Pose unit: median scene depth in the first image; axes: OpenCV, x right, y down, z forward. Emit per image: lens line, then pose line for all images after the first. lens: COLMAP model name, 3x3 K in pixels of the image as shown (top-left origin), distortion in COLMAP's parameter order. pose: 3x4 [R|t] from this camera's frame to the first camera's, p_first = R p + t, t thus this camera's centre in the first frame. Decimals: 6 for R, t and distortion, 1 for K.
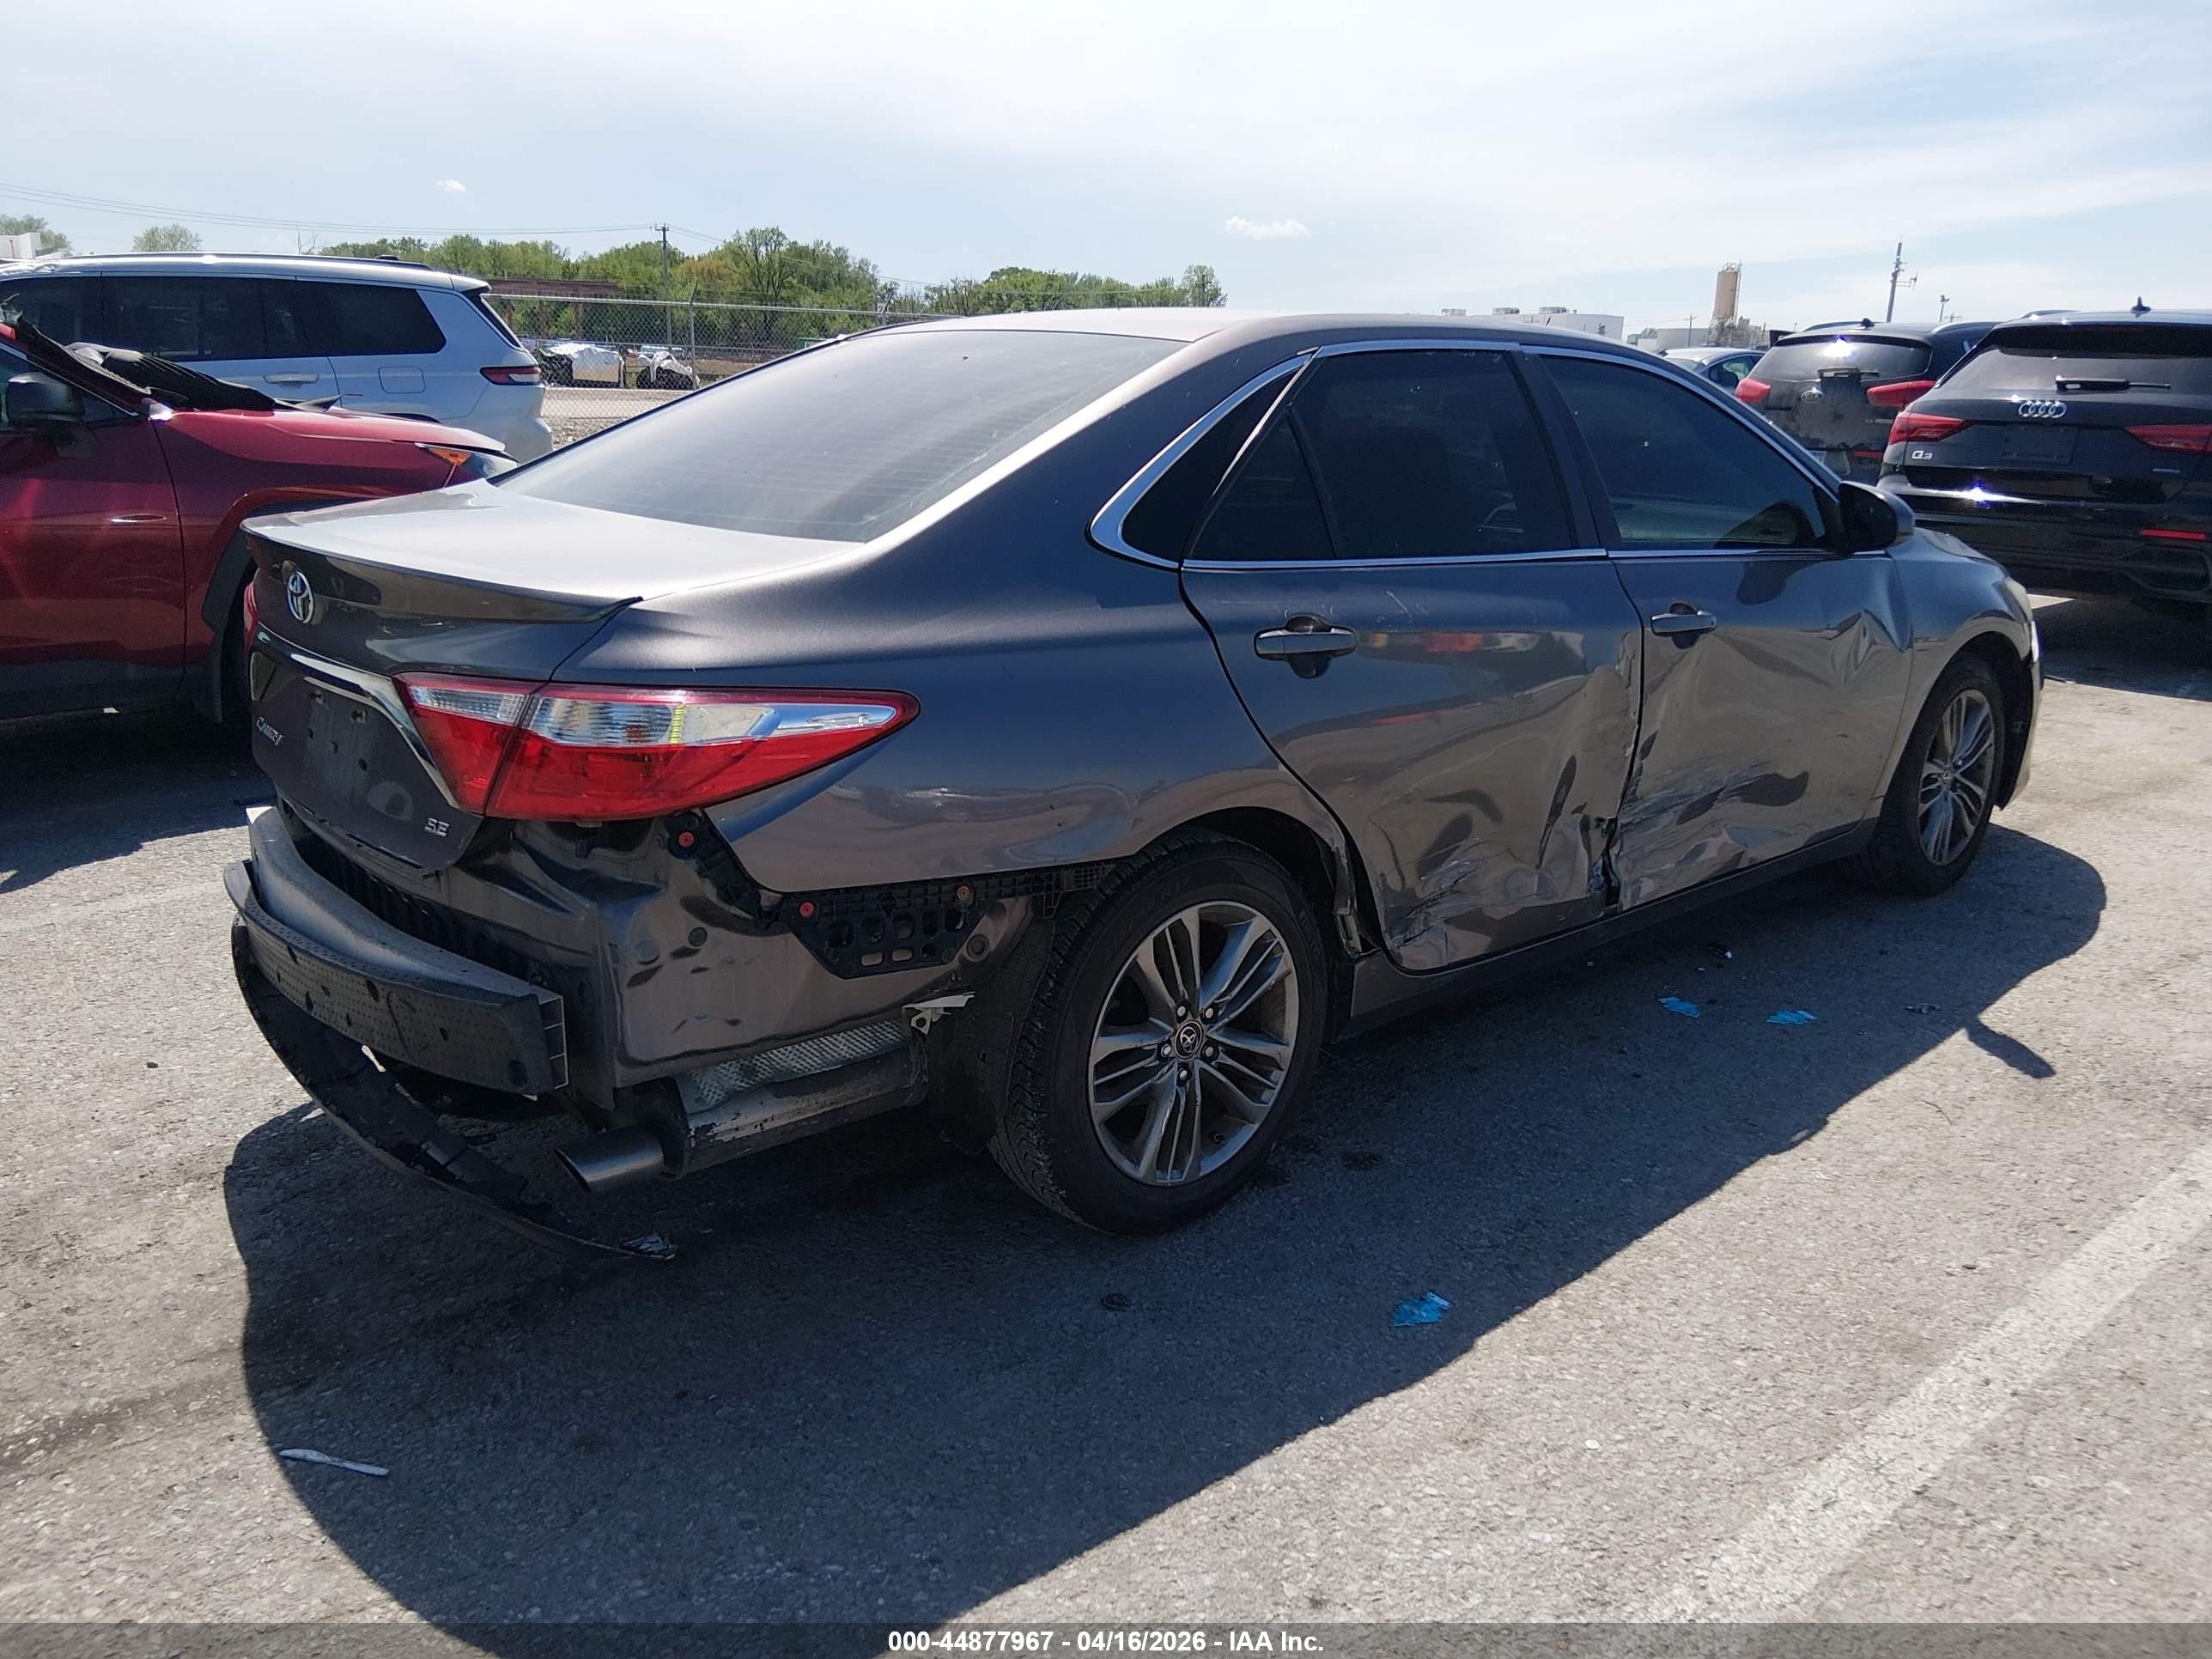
lens RADIAL K [[1670.0, 0, 1103.6], [0, 1670.0, 851.6], [0, 0, 1]] dist [0.062322, -0.102323]
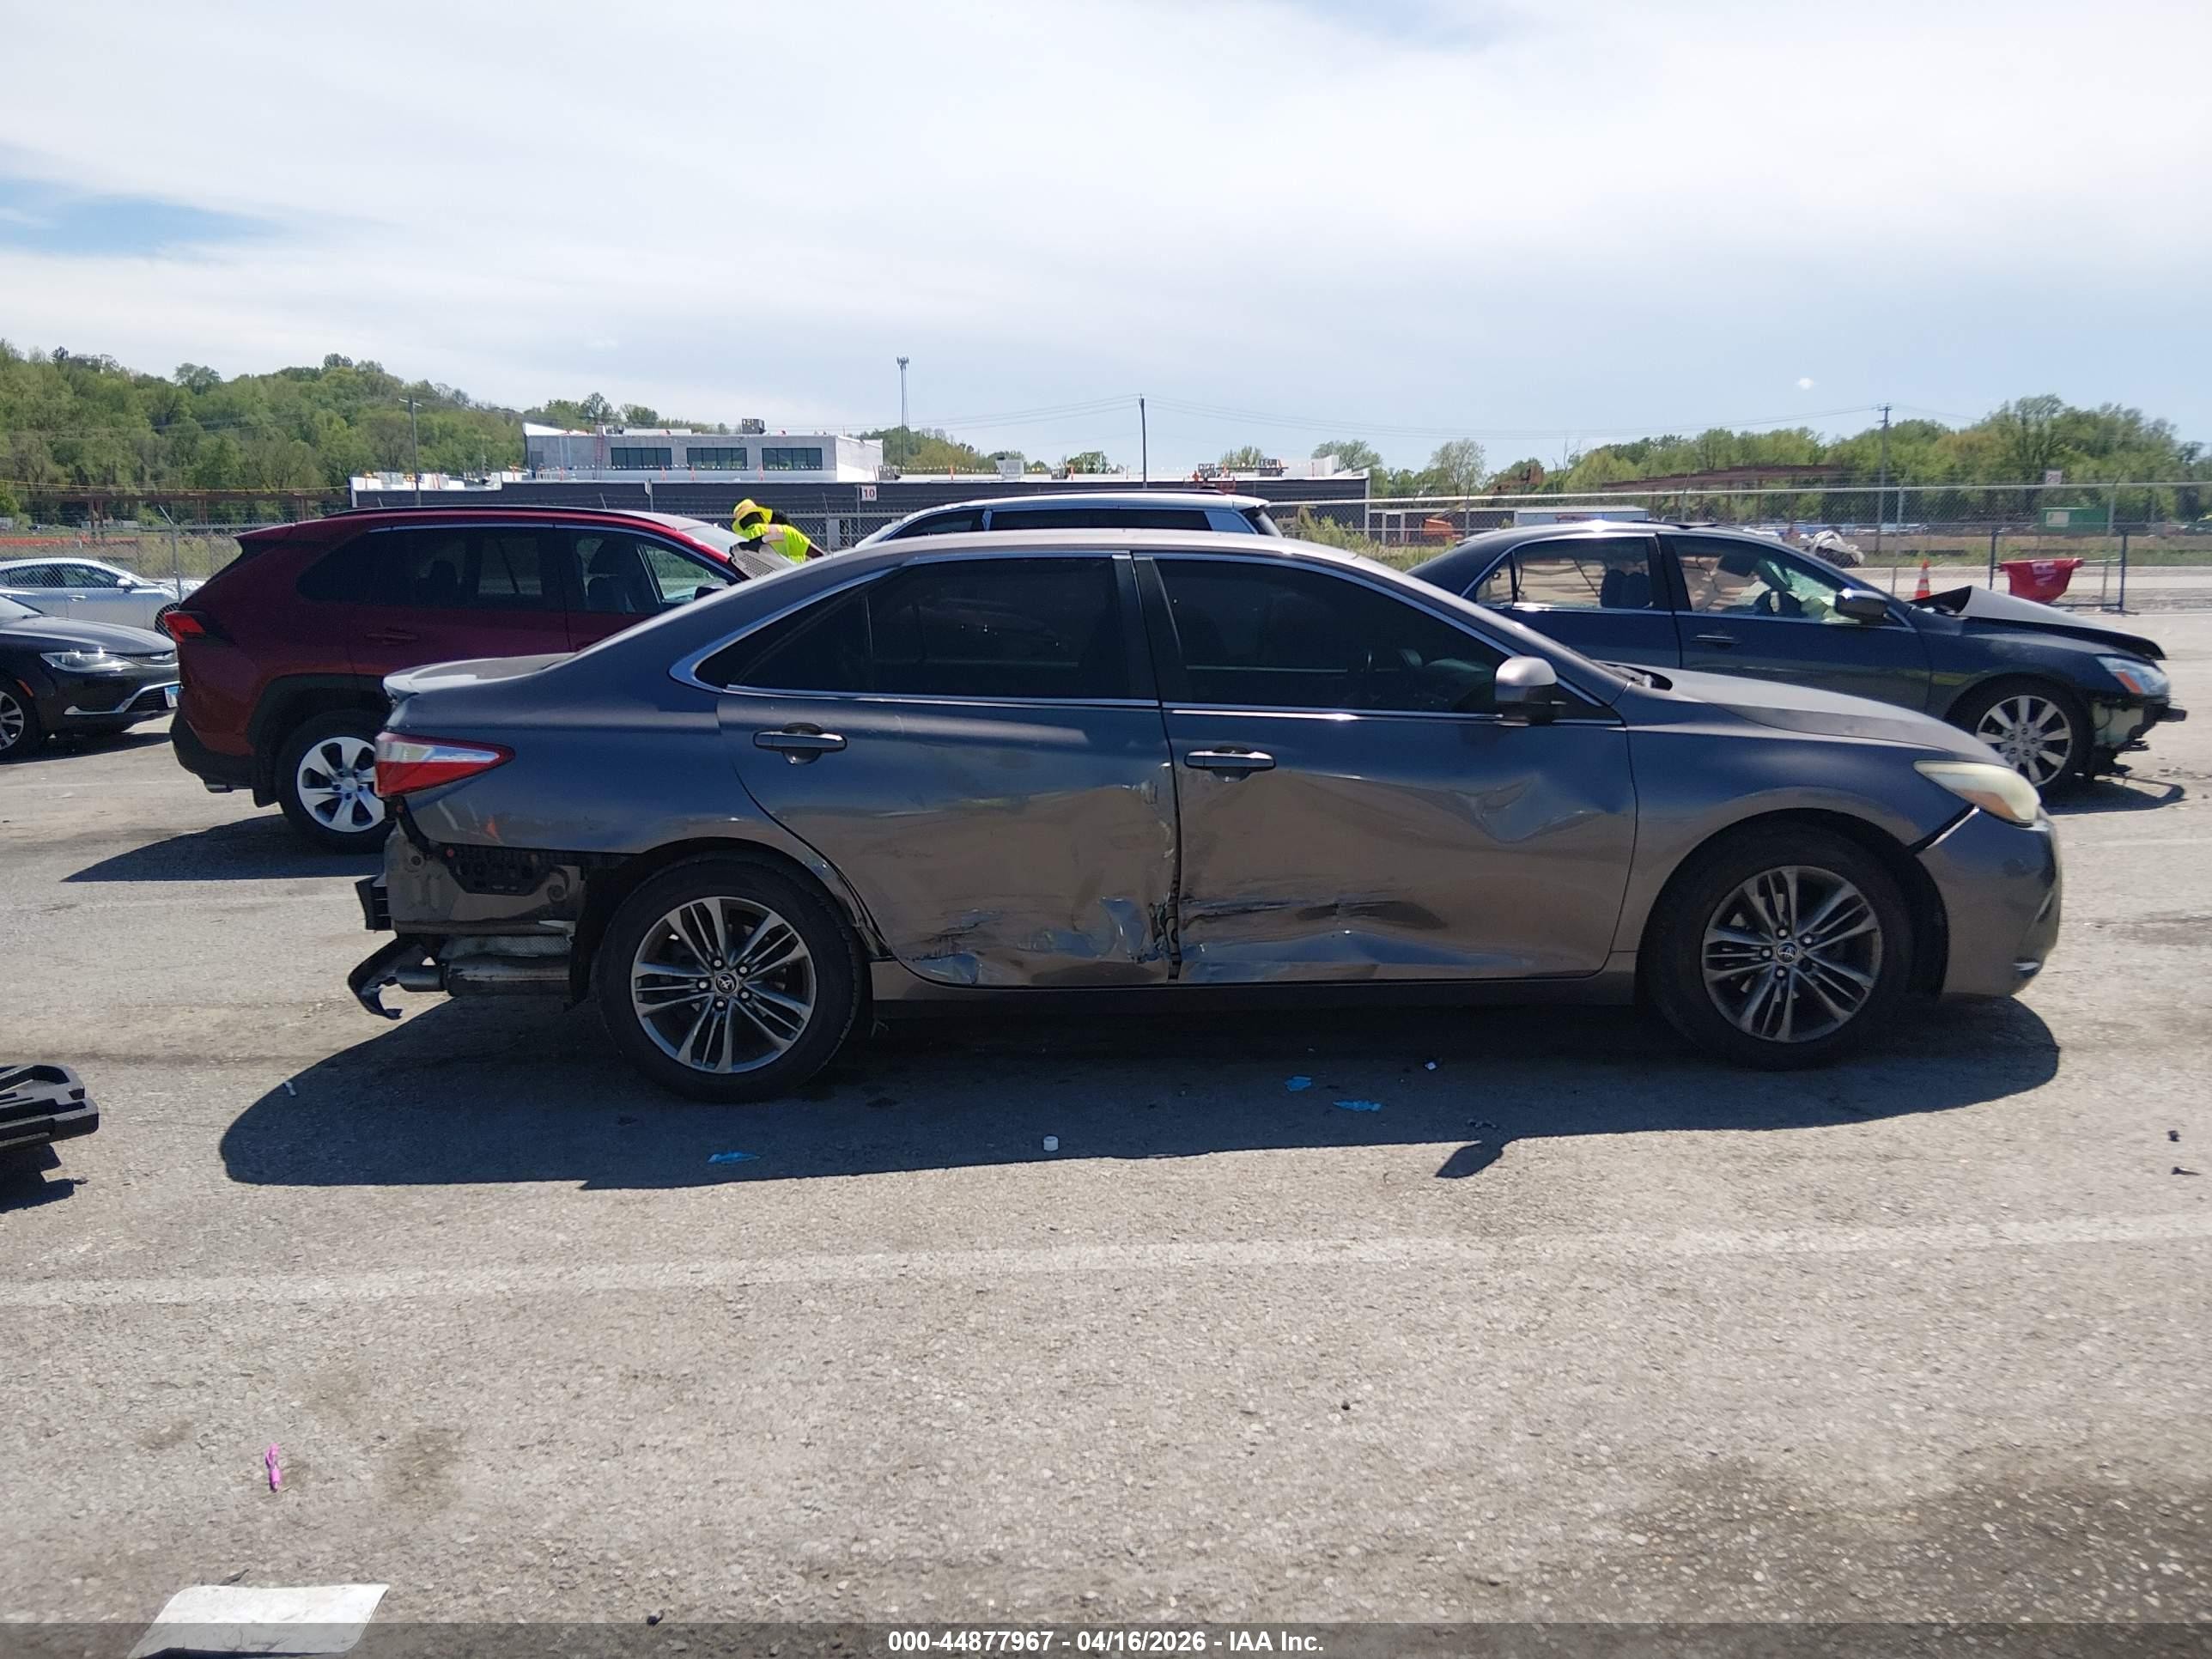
lens RADIAL K [[1670.0, 0, 1107.1], [0, 1670.0, 829.6], [0, 0, 1]] dist [0.062322, -0.102323]
pose [[0.769855, 0.075355, -0.633754, 1.220713], [-0.148442, 0.986914, -0.062974, 0.013095], [0.620715, 0.142557, 0.770967, -0.025354]]
